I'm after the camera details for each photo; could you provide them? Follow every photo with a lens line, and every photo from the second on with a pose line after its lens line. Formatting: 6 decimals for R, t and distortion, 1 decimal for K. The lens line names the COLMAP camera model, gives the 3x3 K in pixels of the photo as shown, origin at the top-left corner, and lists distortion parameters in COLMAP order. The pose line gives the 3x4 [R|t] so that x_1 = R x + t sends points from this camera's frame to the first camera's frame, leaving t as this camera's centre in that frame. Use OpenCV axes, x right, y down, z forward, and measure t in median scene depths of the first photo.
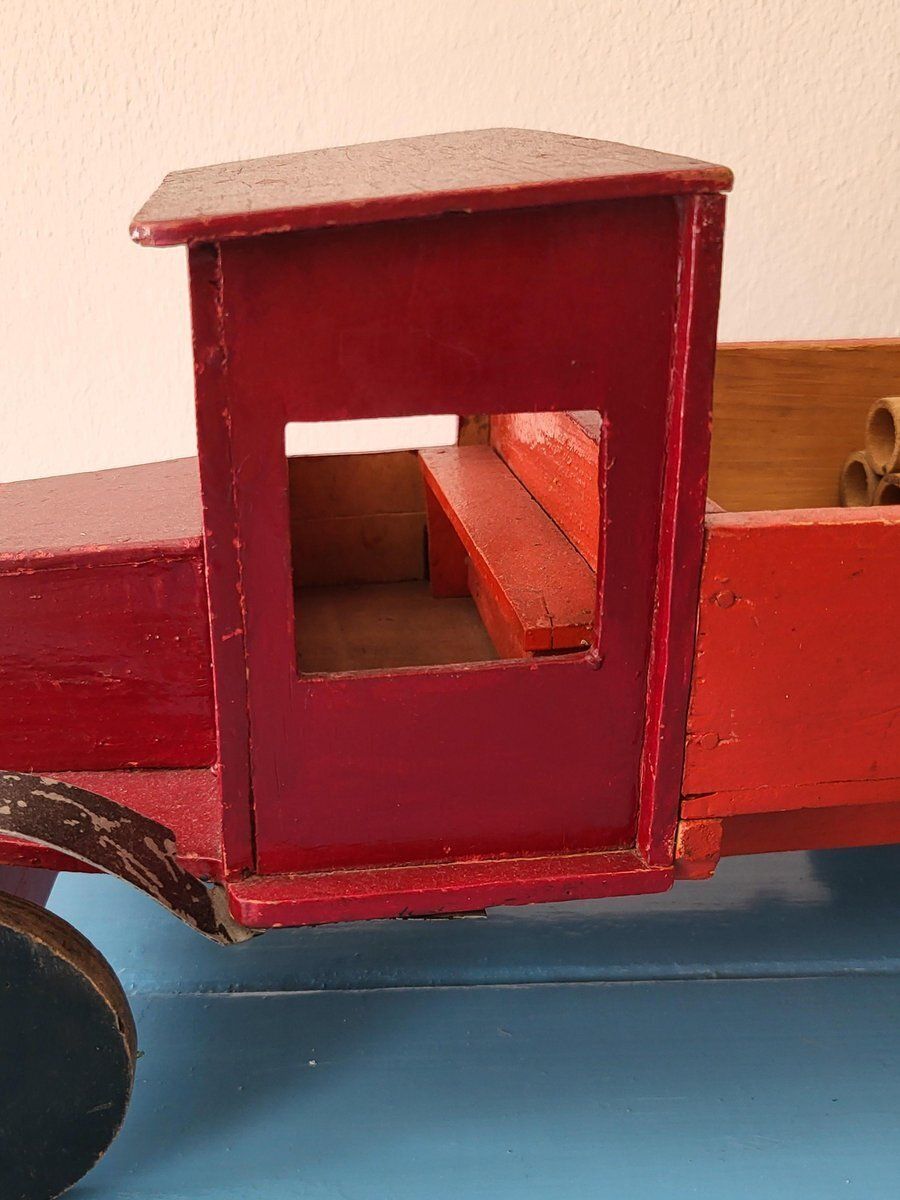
lens RADIAL K [[1298.0, 0, 425.1], [0, 1298.0, 606.3], [0, 0, 1]] dist [0.021909, 0.000000]
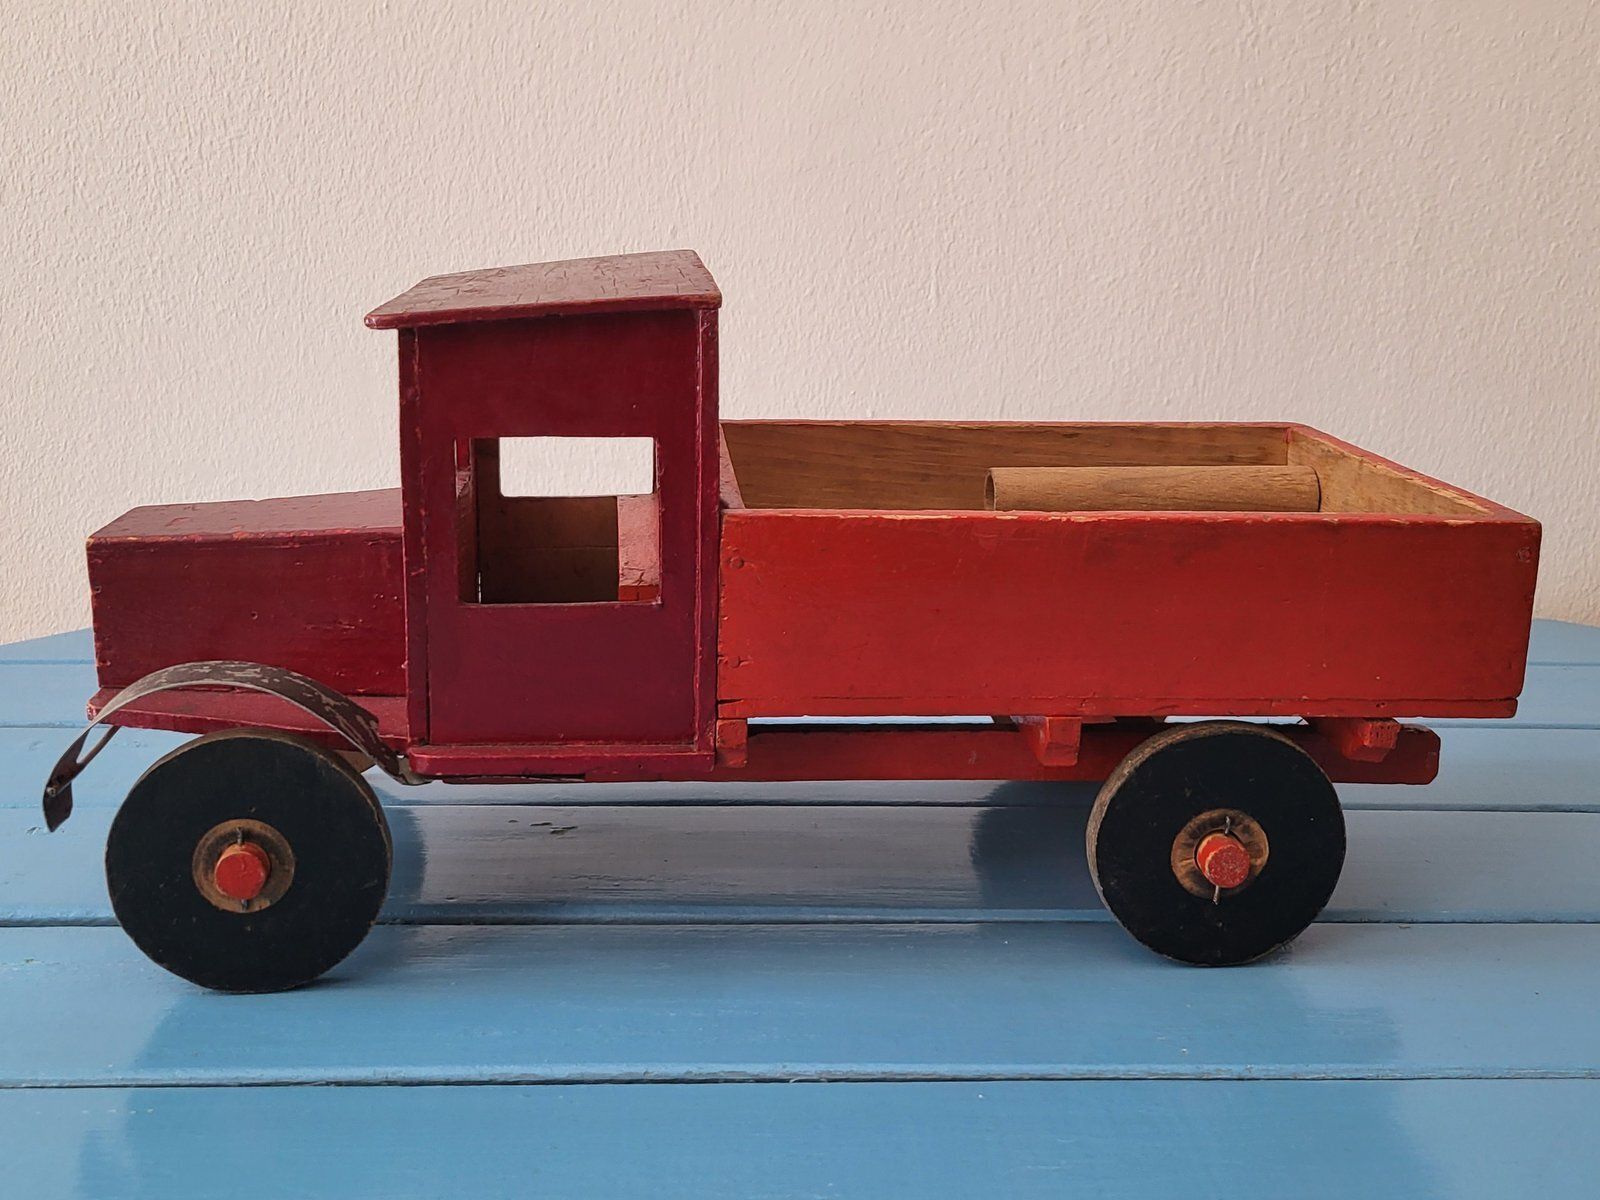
lens RADIAL K [[1730.6, 0, 786.1], [0, 1730.6, 586.1], [0, 0, 1]] dist [0.021909, 0.000000]
pose [[0.998430, 0.037000, -0.042062, 0.358226], [-0.042111, 0.990885, -0.127960, 0.268791], [0.036944, 0.129531, 0.990887, -0.981103]]
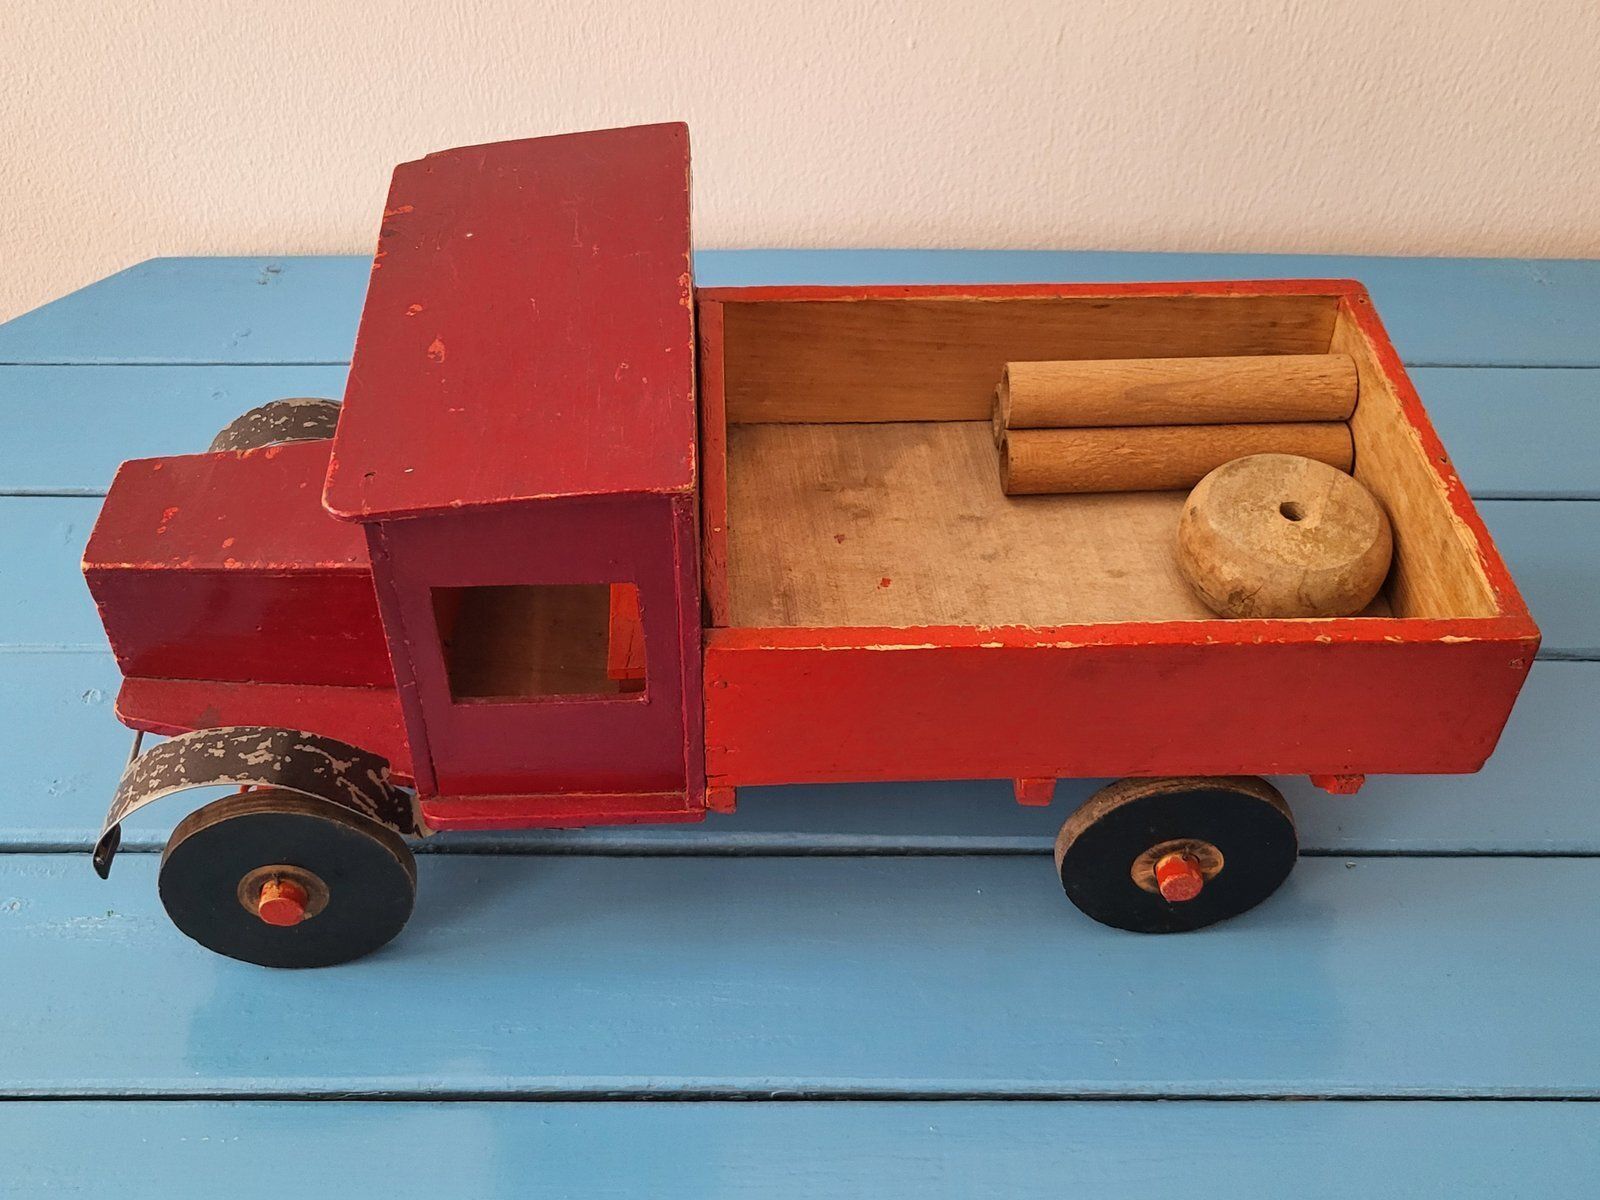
lens RADIAL K [[1730.6, 0, 791.0], [0, 1730.6, 632.4], [0, 0, 1]] dist [0.021909, 0.000000]
pose [[0.995775, 0.075655, -0.052035, 0.398263], [-0.048825, 0.916198, 0.397740, -0.849986], [0.077765, -0.393519, 0.916022, -0.832166]]
